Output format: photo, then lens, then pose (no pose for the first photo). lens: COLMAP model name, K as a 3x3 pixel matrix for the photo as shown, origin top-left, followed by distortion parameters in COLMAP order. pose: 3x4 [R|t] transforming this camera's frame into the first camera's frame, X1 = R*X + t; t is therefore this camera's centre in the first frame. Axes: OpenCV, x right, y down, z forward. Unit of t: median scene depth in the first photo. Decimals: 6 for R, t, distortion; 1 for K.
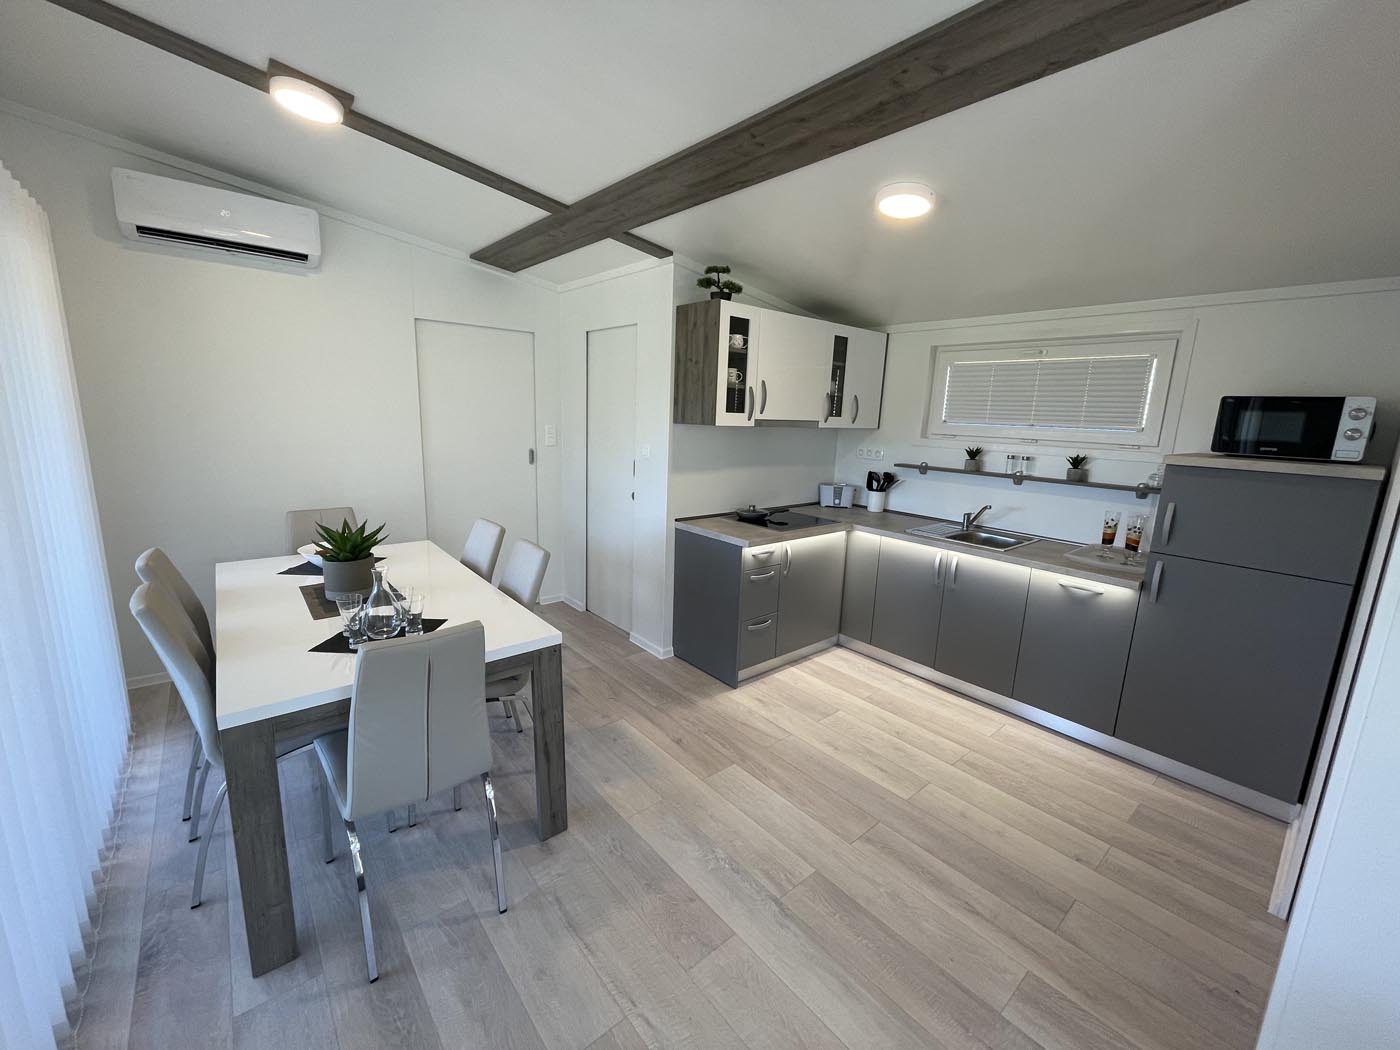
lens RADIAL K [[569.2, 0, 697.8], [0, 569.2, 522.3], [0, 0, 1]] dist [-0.002889, 0.000511]
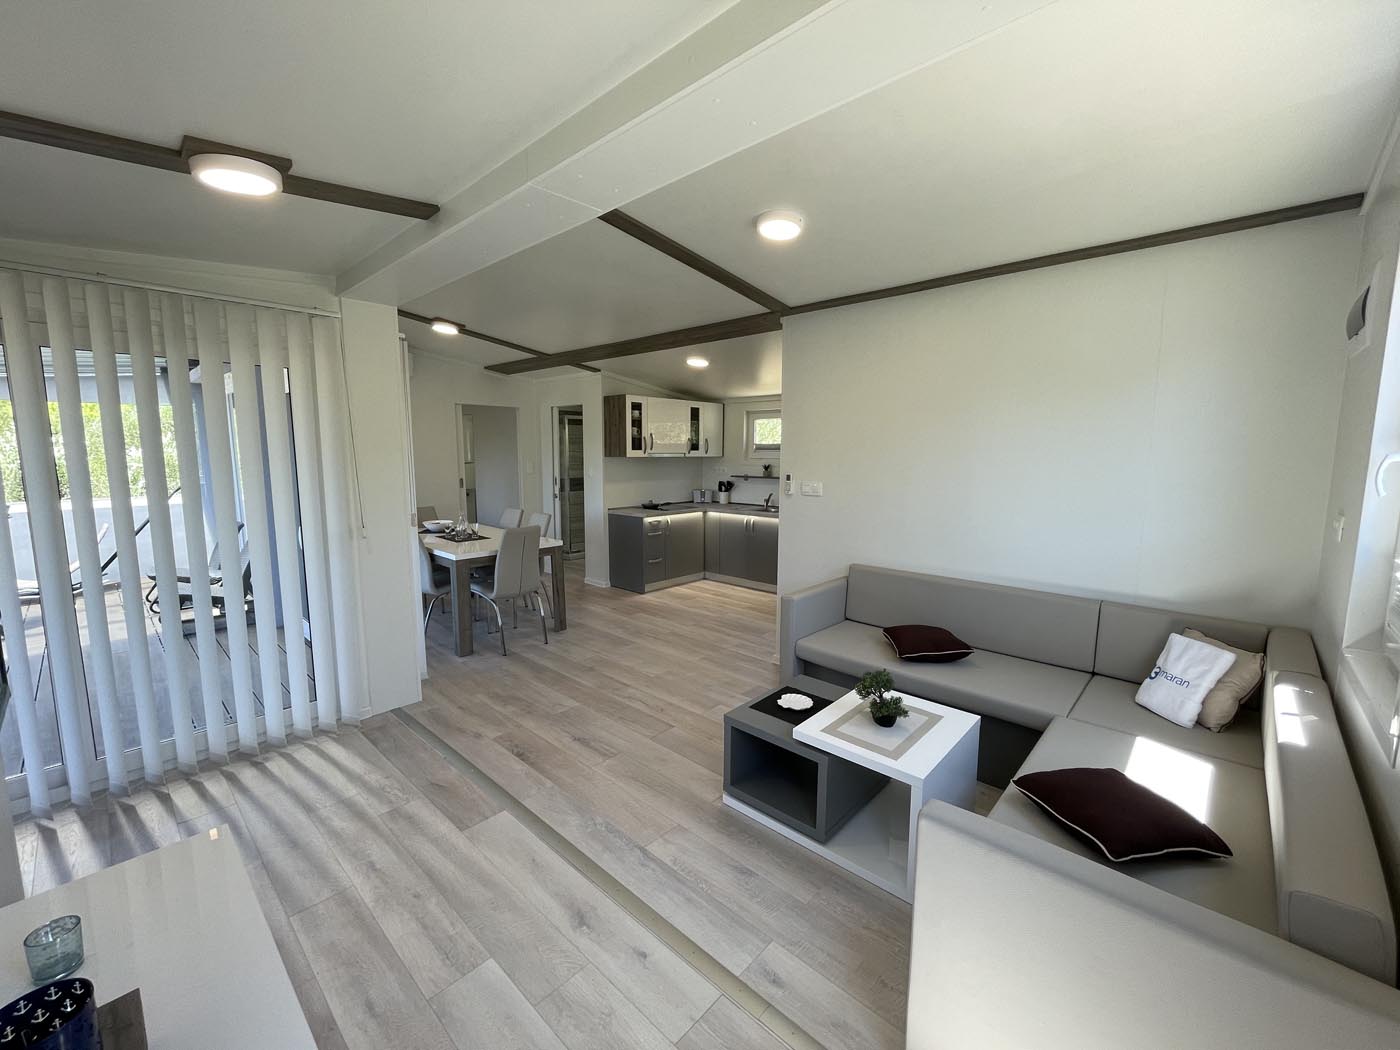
lens RADIAL K [[569.2, 0, 697.8], [0, 569.2, 522.3], [0, 0, 1]] dist [-0.002889, 0.000511]
pose [[0.992029, -0.047271, 0.116804, 0.033852], [0.055016, 0.996433, -0.063993, 0.188274], [-0.113362, 0.069909, 0.991091, -0.928329]]
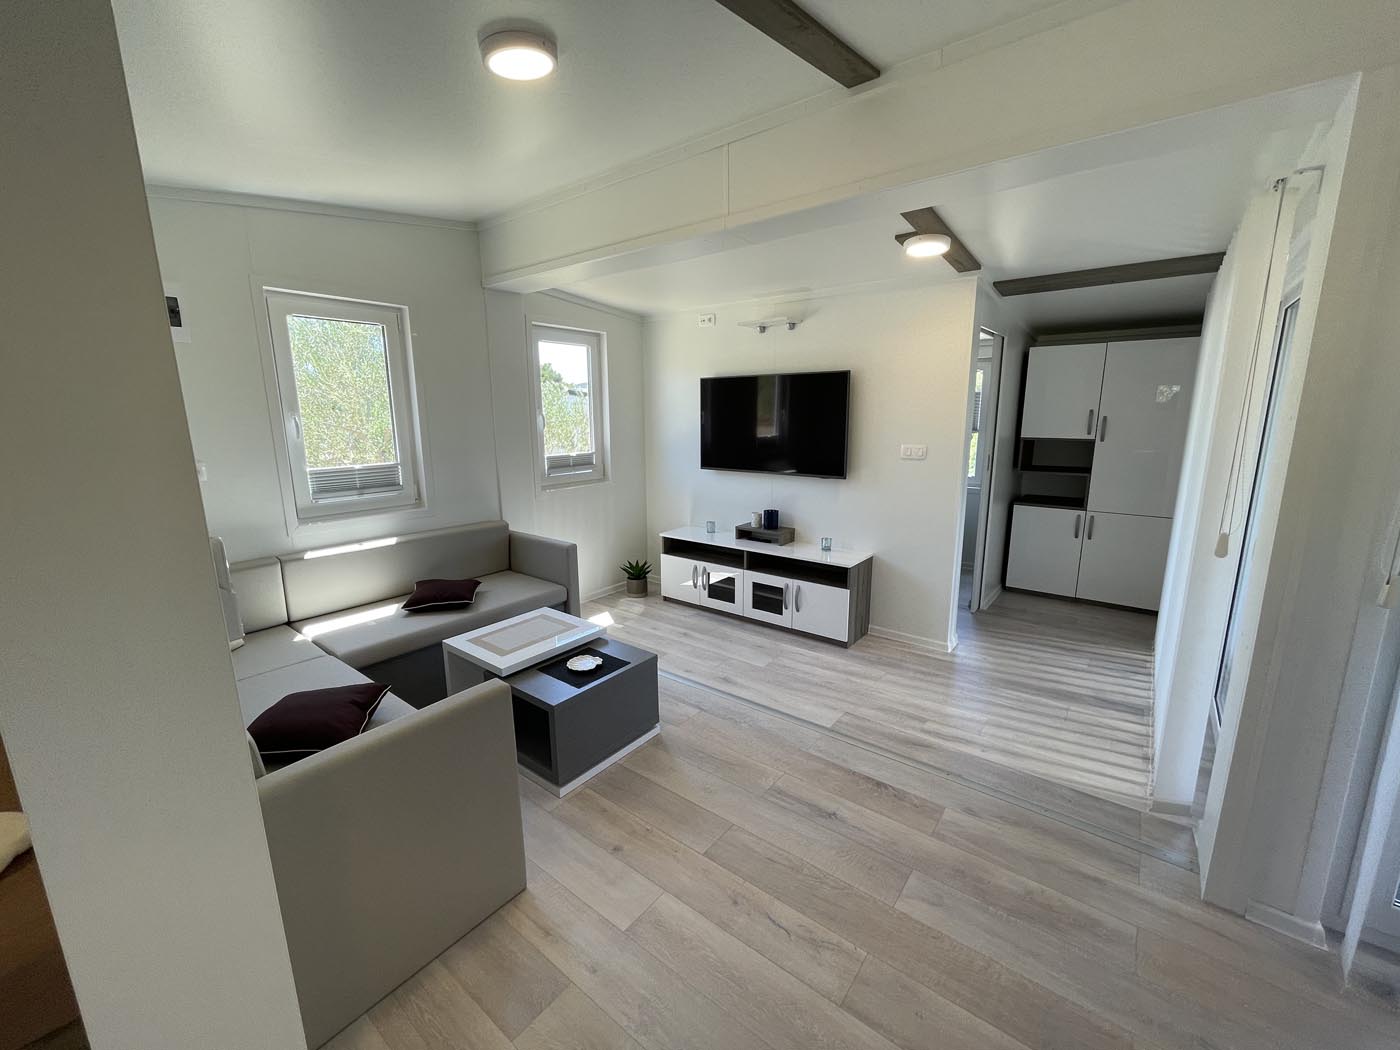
lens RADIAL K [[572.3, 0, 698.9], [0, 572.3, 520.9], [0, 0, 1]] dist [-0.000737, 0.000103]
pose [[-0.978133, 0.012254, -0.207618, 0.226799], [-0.066635, 0.927174, 0.368657, -0.100705], [0.197015, 0.374430, -0.906083, 0.537024]]
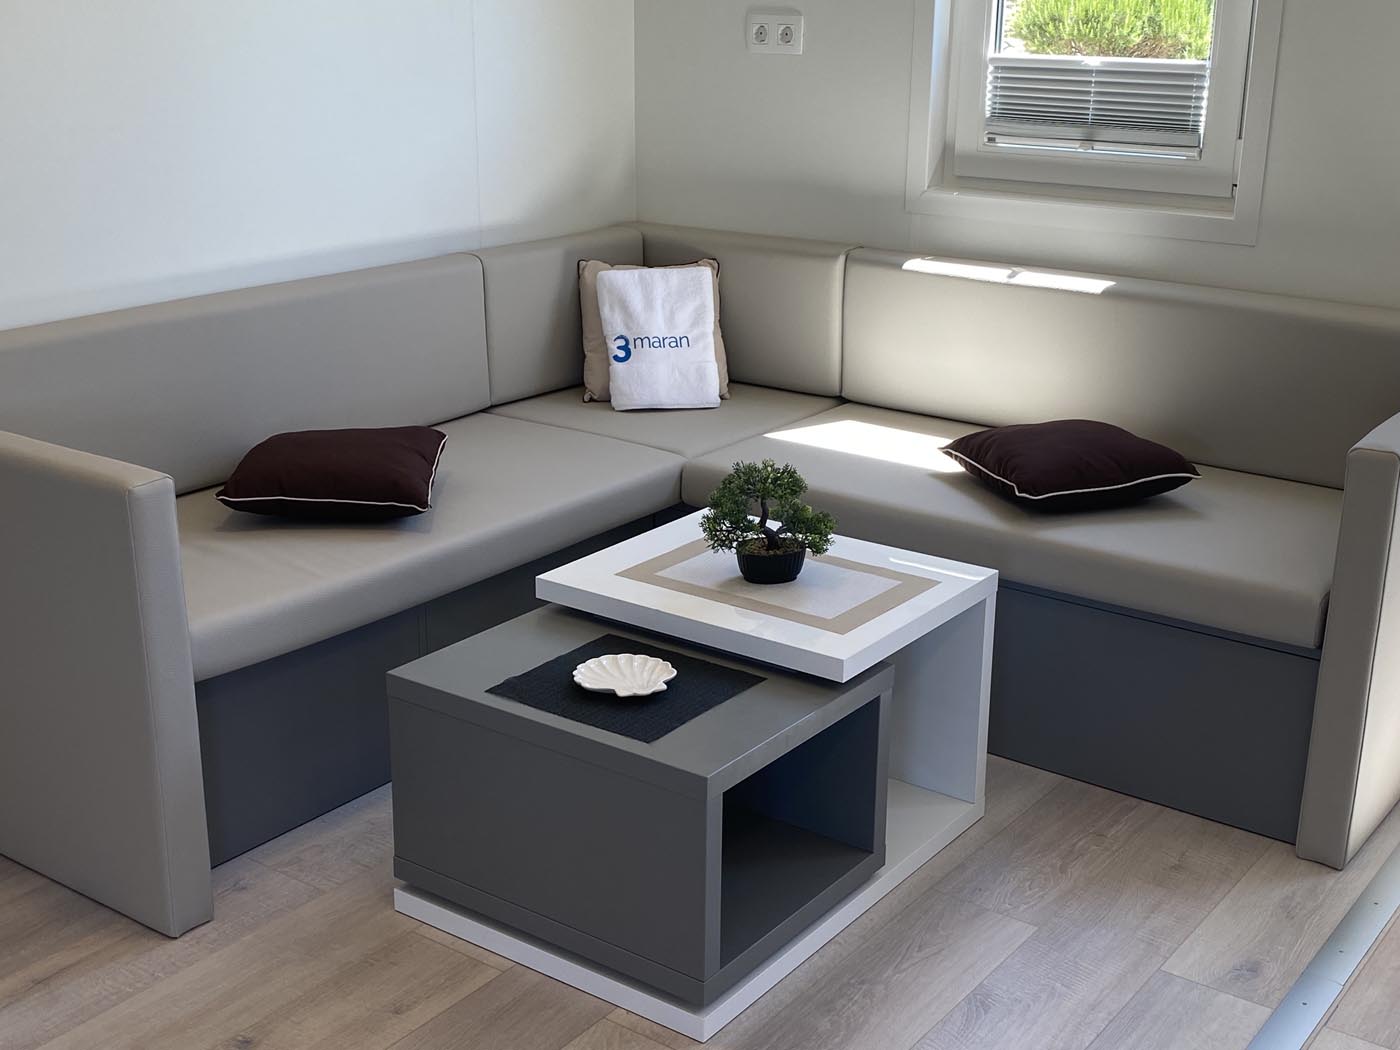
lens RADIAL K [[1747.4, 0, 700.0], [0, 1747.4, 525.0], [0, 0, 1]] dist [0.143241, -0.008444]
pose [[-0.228173, -0.338346, 0.912940, -0.501359], [0.180335, 0.906763, 0.381129, 0.014878], [-0.956774, 0.251598, -0.145883, -0.063691]]
